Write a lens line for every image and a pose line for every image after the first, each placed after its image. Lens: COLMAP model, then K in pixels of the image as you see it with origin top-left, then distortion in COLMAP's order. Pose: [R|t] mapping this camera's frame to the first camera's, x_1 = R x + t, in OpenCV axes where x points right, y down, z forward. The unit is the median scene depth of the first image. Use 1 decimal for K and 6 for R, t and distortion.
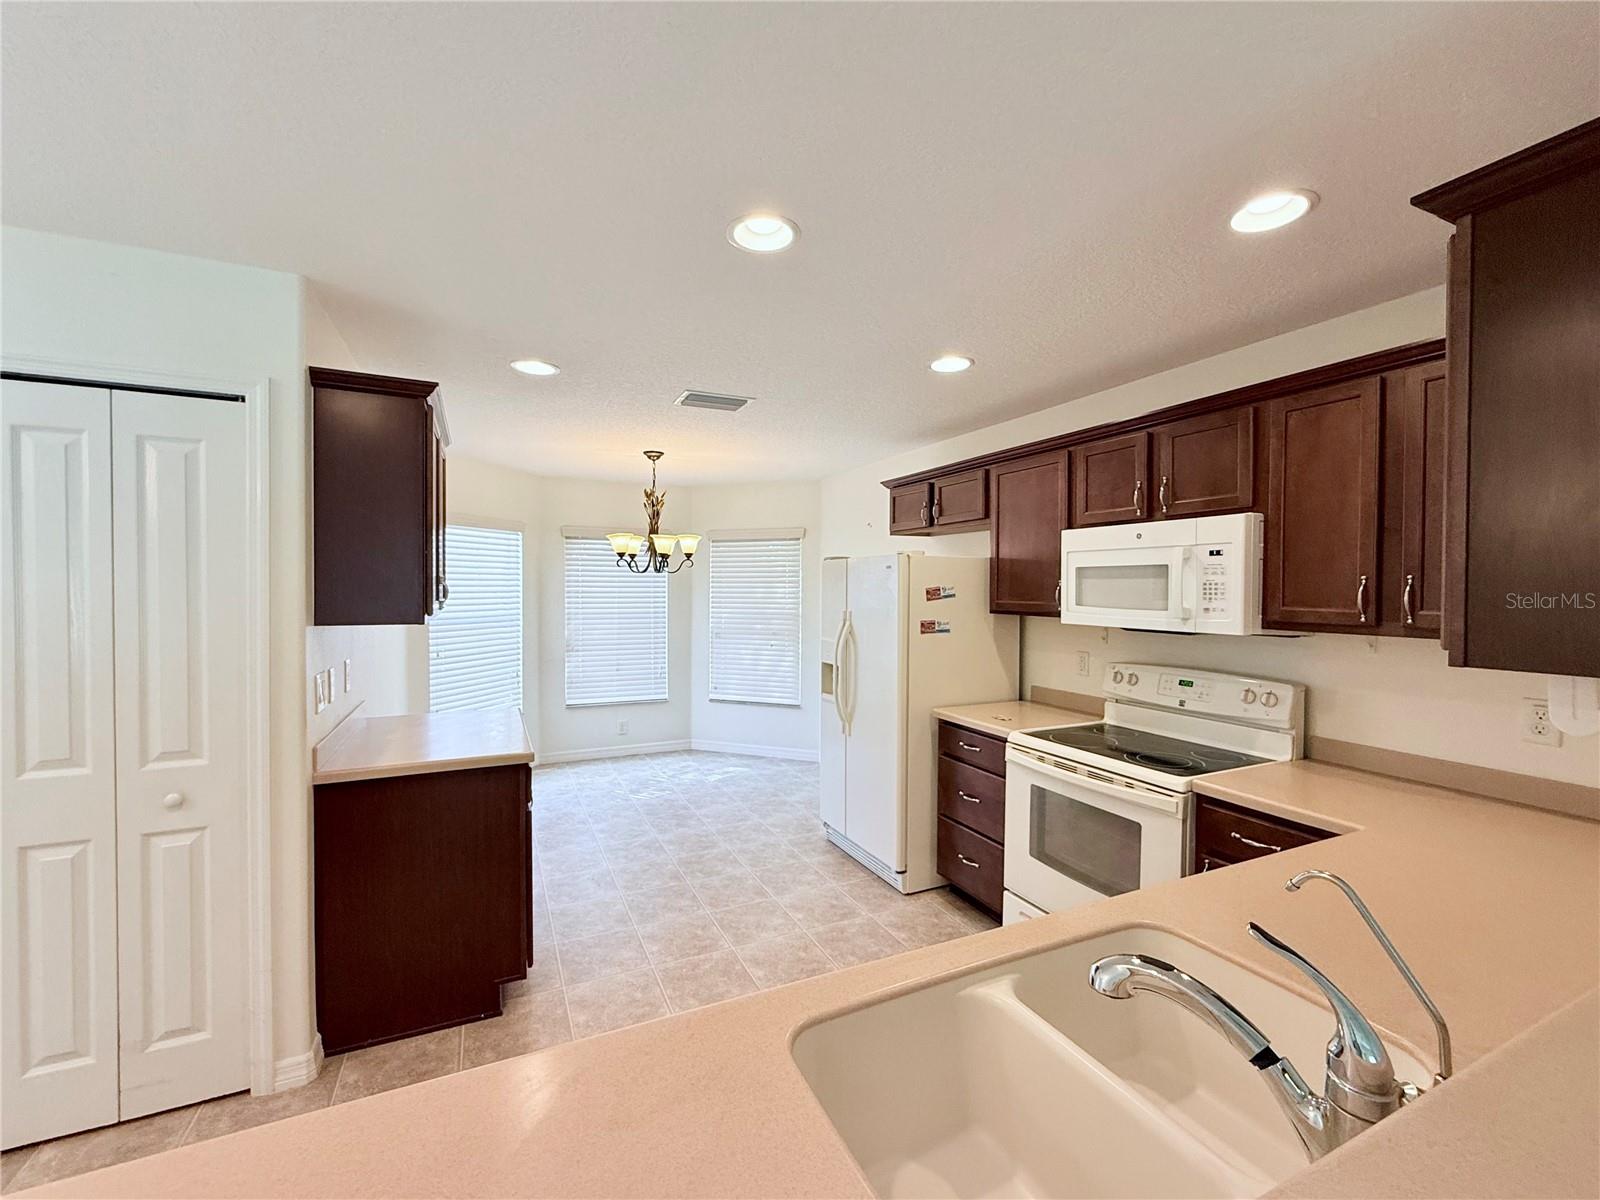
lens RADIAL K [[676.9, 0, 800.0], [0, 676.9, 600.0], [0, 0, 1]] dist [-0.000487, -0.000095]
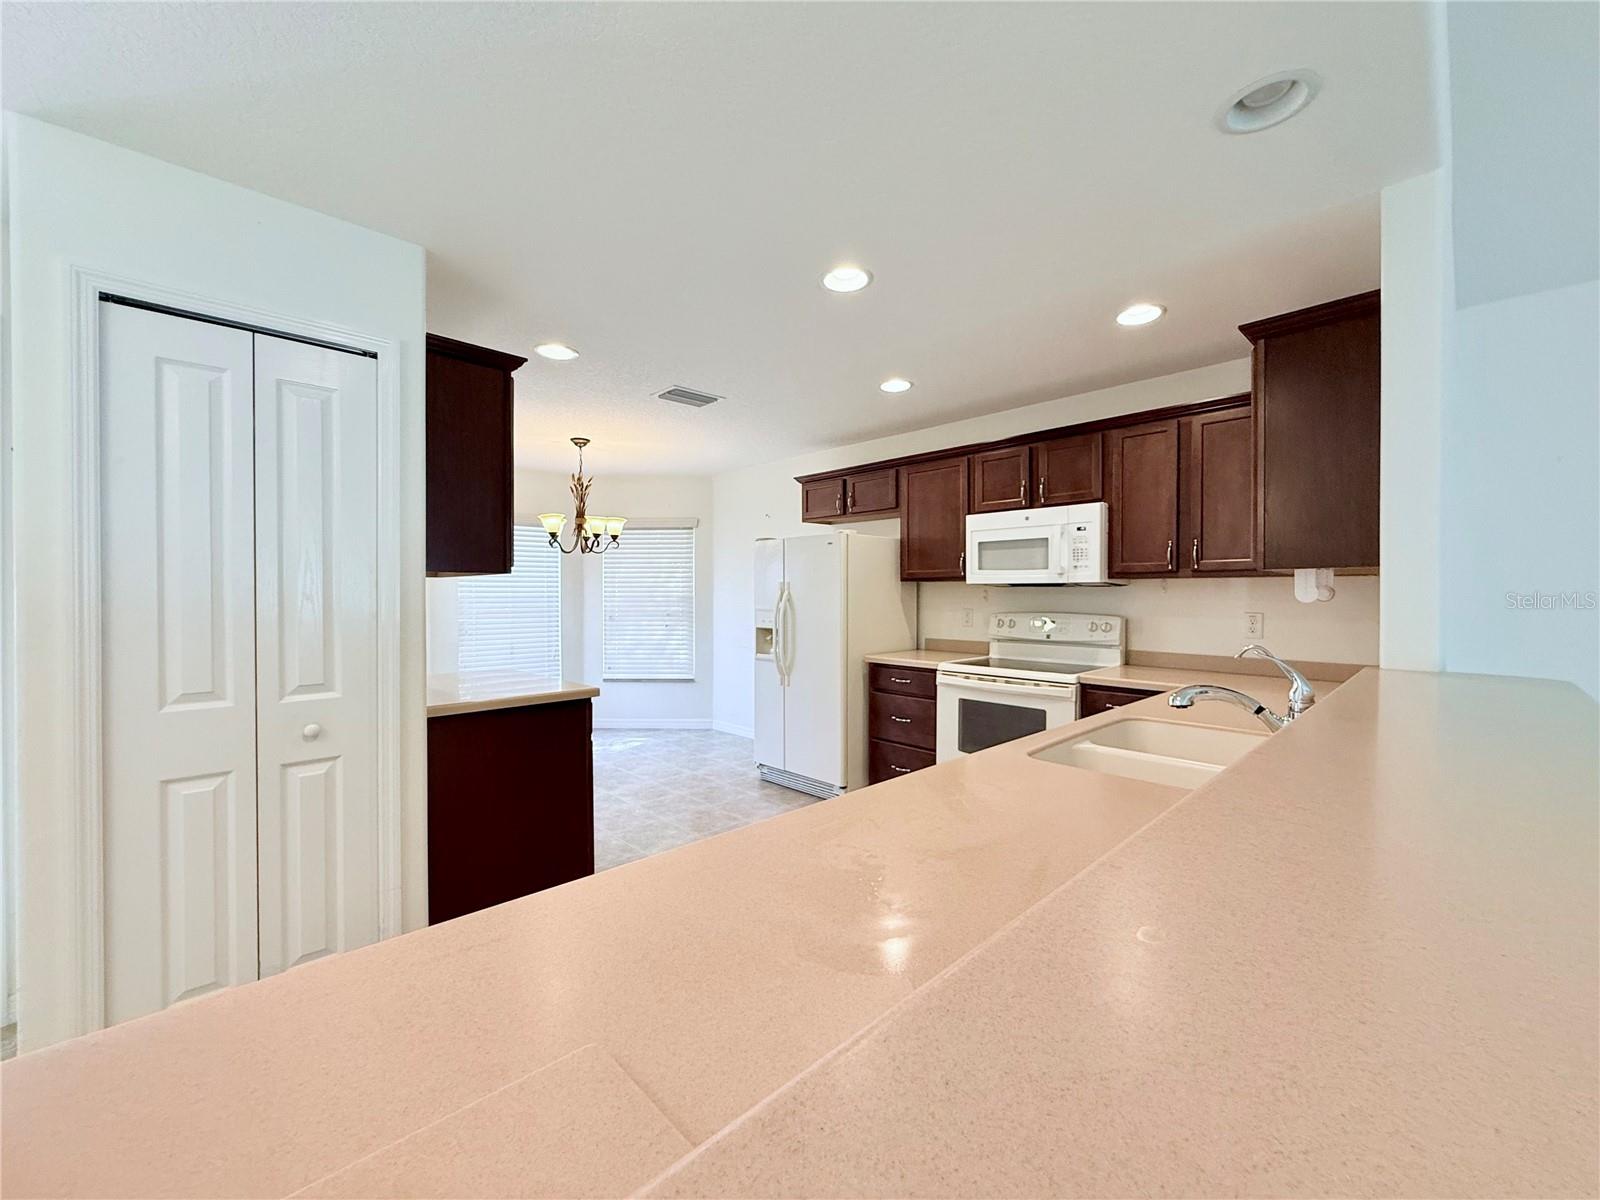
lens RADIAL K [[638.8, 0, 826.5], [0, 638.8, 597.1], [0, 0, 1]] dist [-0.000178, -0.000105]
pose [[0.944394, -0.010603, 0.328645, -0.313379], [0.012482, 0.999916, -0.003607, 0.064660], [-0.328579, 0.007508, 0.944447, -0.124829]]
